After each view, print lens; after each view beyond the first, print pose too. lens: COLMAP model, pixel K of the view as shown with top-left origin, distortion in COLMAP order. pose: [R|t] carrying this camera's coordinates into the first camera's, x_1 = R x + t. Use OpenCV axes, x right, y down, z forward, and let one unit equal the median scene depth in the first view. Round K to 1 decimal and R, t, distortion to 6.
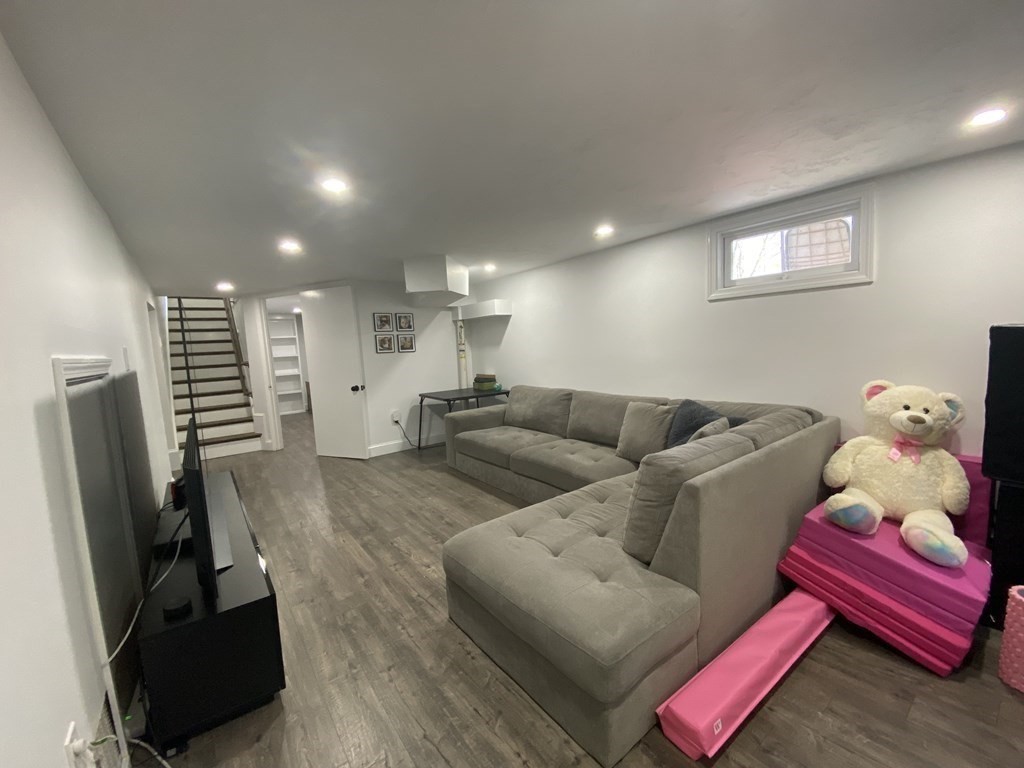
lens RADIAL K [[416.4, 0, 514.4], [0, 416.4, 386.0], [0, 0, 1]] dist [0.002463, 0.000245]
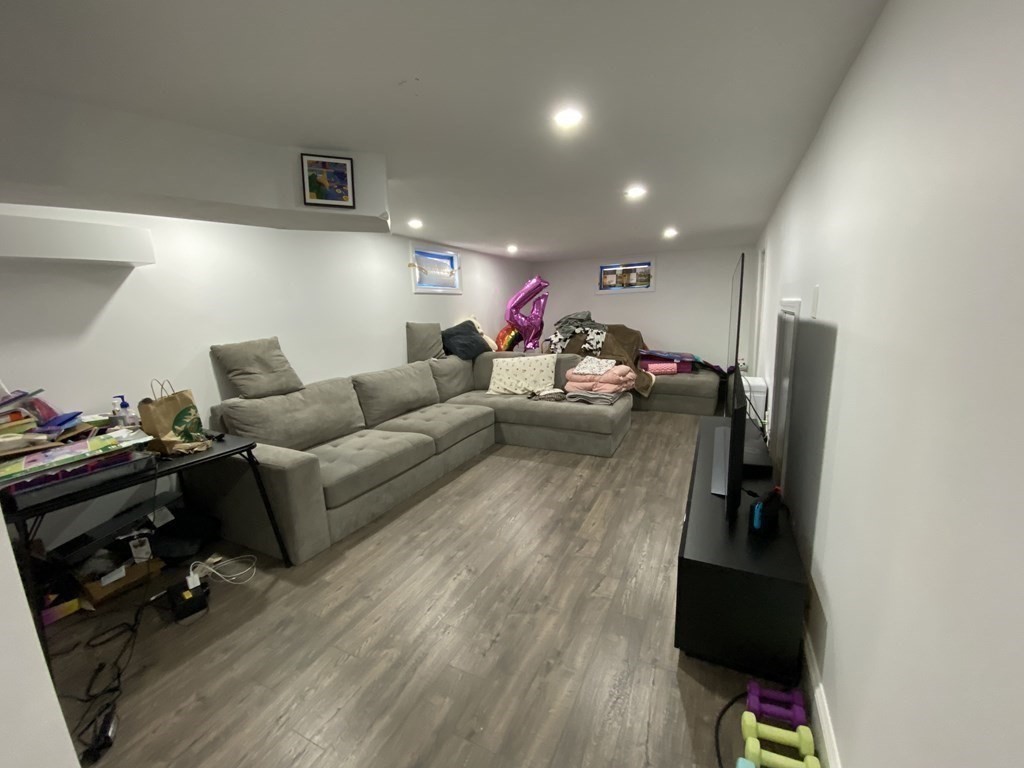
lens RADIAL K [[416.4, 0, 513.5], [0, 416.4, 379.0], [0, 0, 1]] dist [0.002463, 0.000245]
pose [[-0.440338, -0.083152, 0.893973, -1.099659], [0.168055, 0.970470, 0.173045, -0.114638], [-0.881964, 0.226435, -0.413361, 1.440624]]
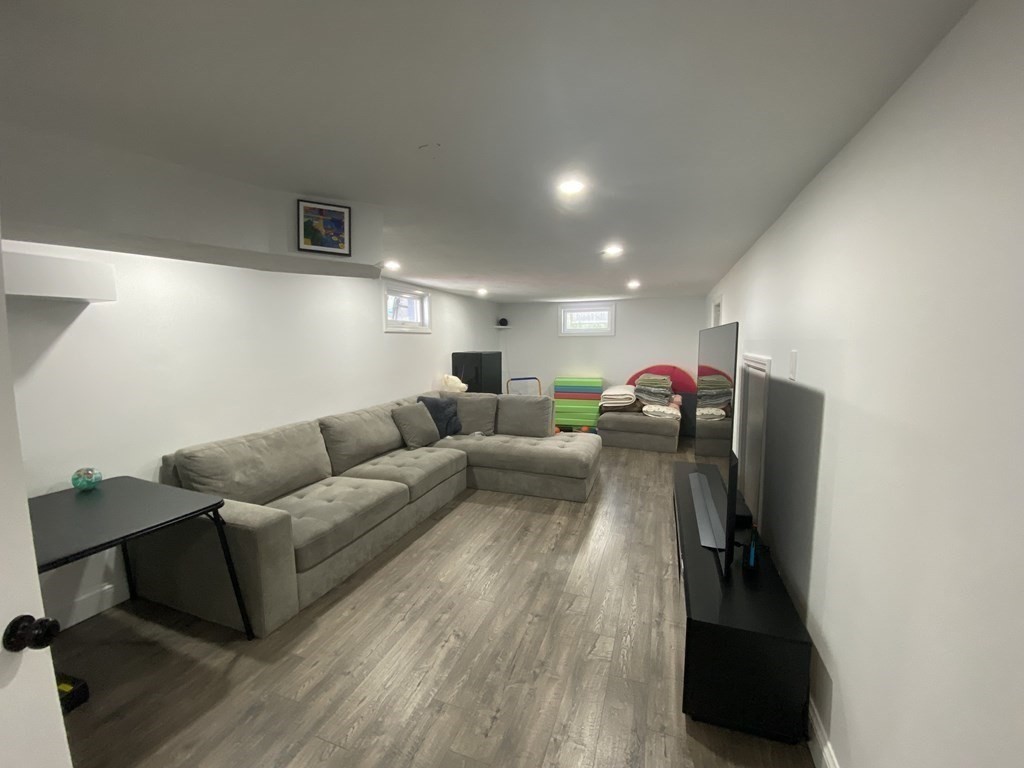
lens RADIAL K [[418.8, 0, 514.3], [0, 418.8, 379.2], [0, 0, 1]] dist [-0.007046, -0.003057]
pose [[-0.540643, -0.021852, 0.840968, -1.058929], [0.138007, 0.983815, 0.114286, -0.158167], [-0.829855, 0.177847, -0.528877, 1.495152]]
